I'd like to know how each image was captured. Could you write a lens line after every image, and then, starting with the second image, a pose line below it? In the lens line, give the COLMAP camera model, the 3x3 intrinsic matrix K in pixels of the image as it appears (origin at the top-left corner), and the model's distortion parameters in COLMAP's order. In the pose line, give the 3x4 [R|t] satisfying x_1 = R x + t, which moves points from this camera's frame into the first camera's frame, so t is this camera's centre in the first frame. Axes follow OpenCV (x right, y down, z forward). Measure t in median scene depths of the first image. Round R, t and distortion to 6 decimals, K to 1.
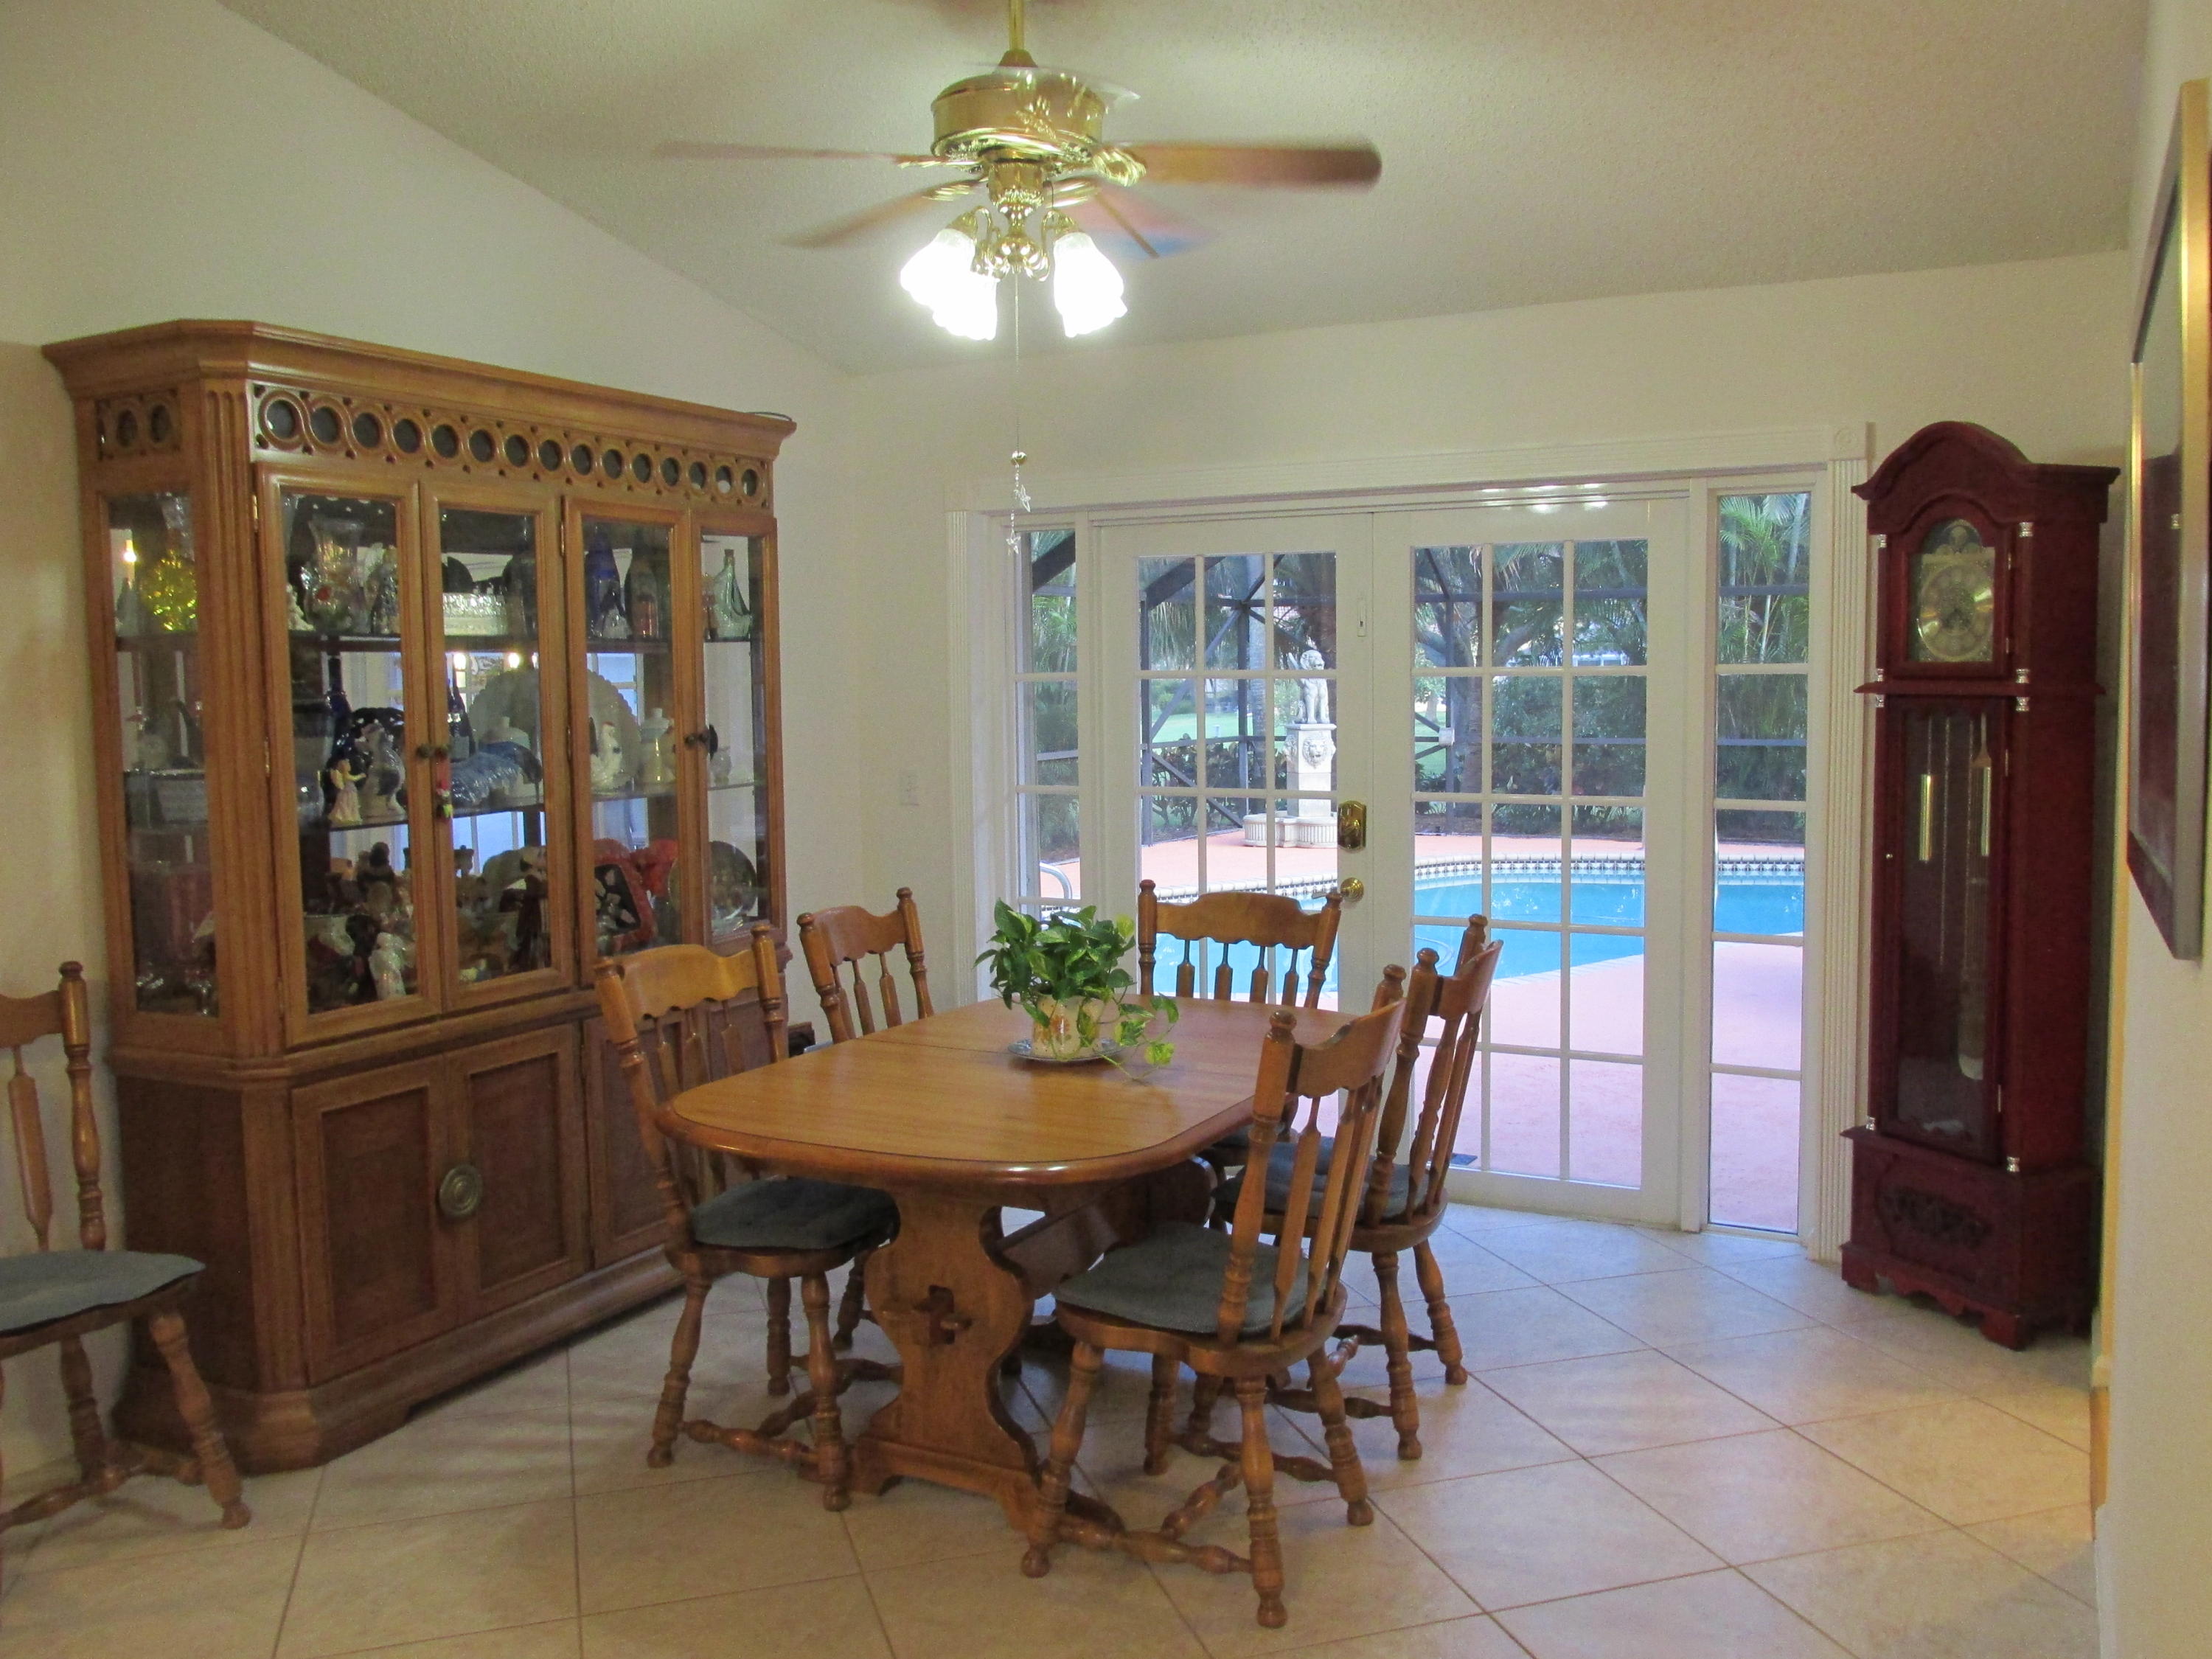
lens RADIAL K [[1836.8, 0, 1113.2], [0, 1836.8, 832.5], [0, 0, 1]] dist [-0.028876, 0.001541]
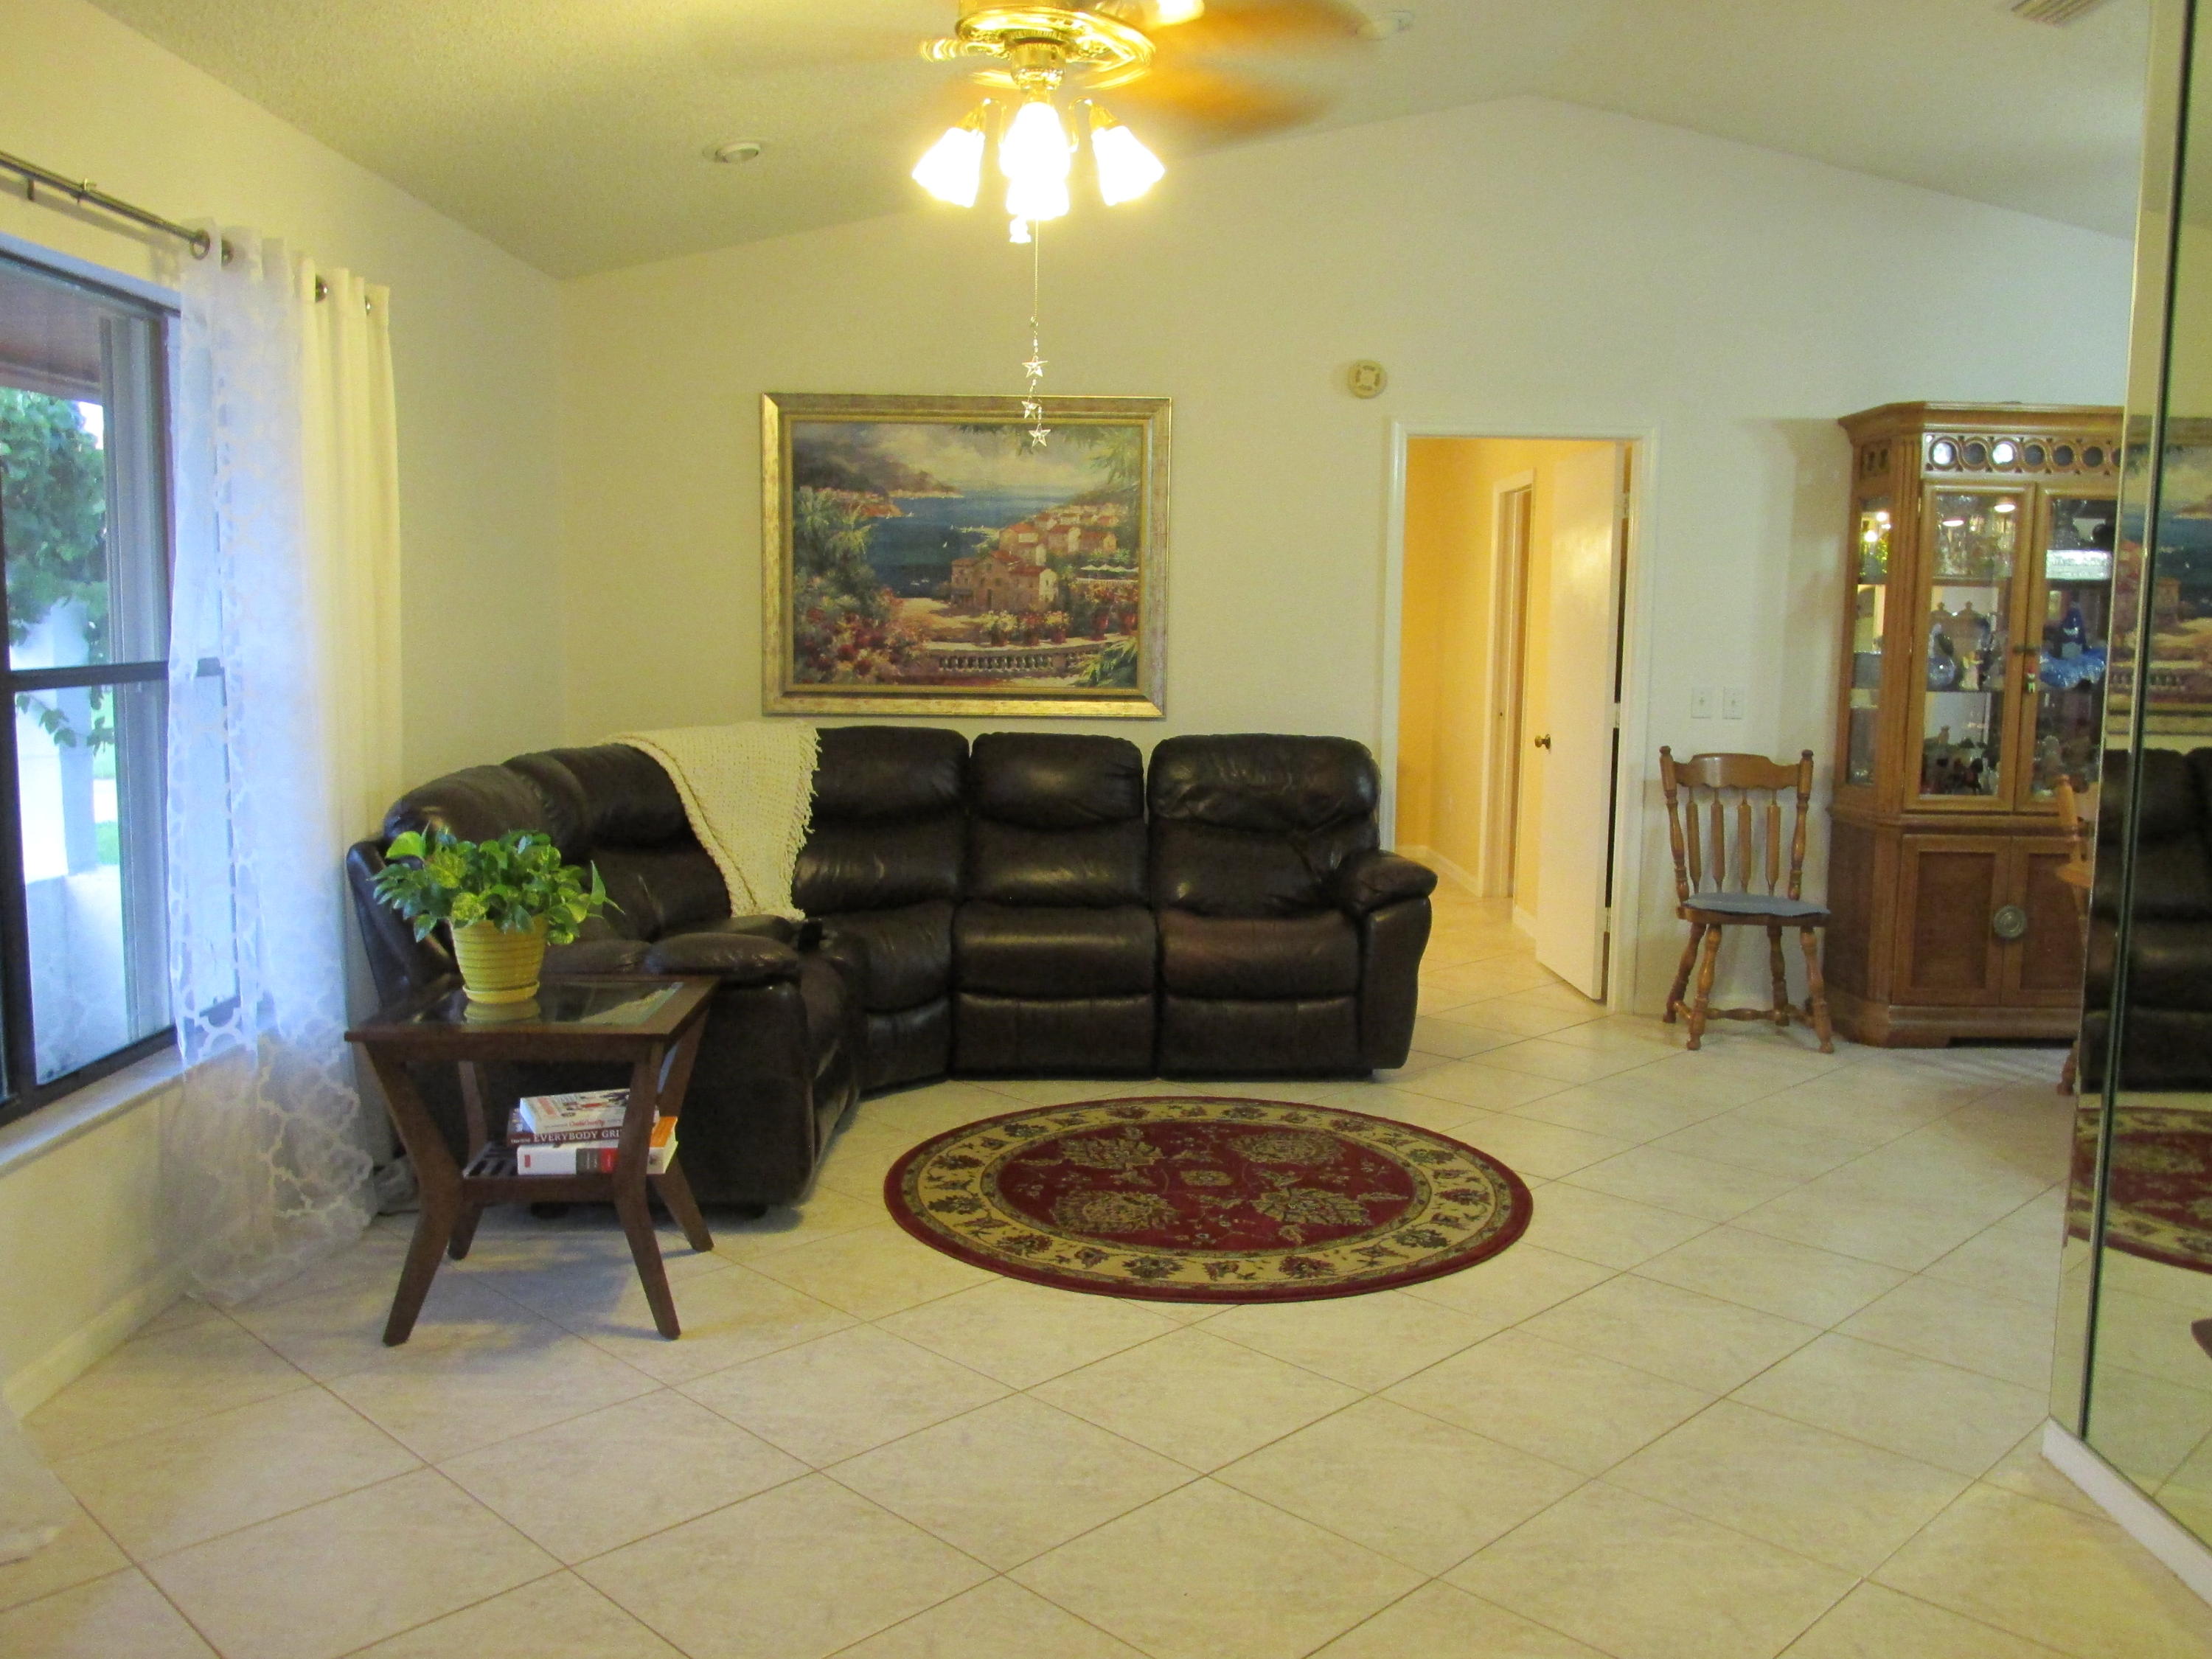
lens RADIAL K [[1836.8, 0, 1103.3], [0, 1836.8, 825.4], [0, 0, 1]] dist [-0.028876, 0.001541]
pose [[0.456975, 0.122280, -0.881034, 0.652109], [-0.091720, 0.991703, 0.090066, 0.037821], [0.884738, 0.039650, 0.464399, -0.438277]]
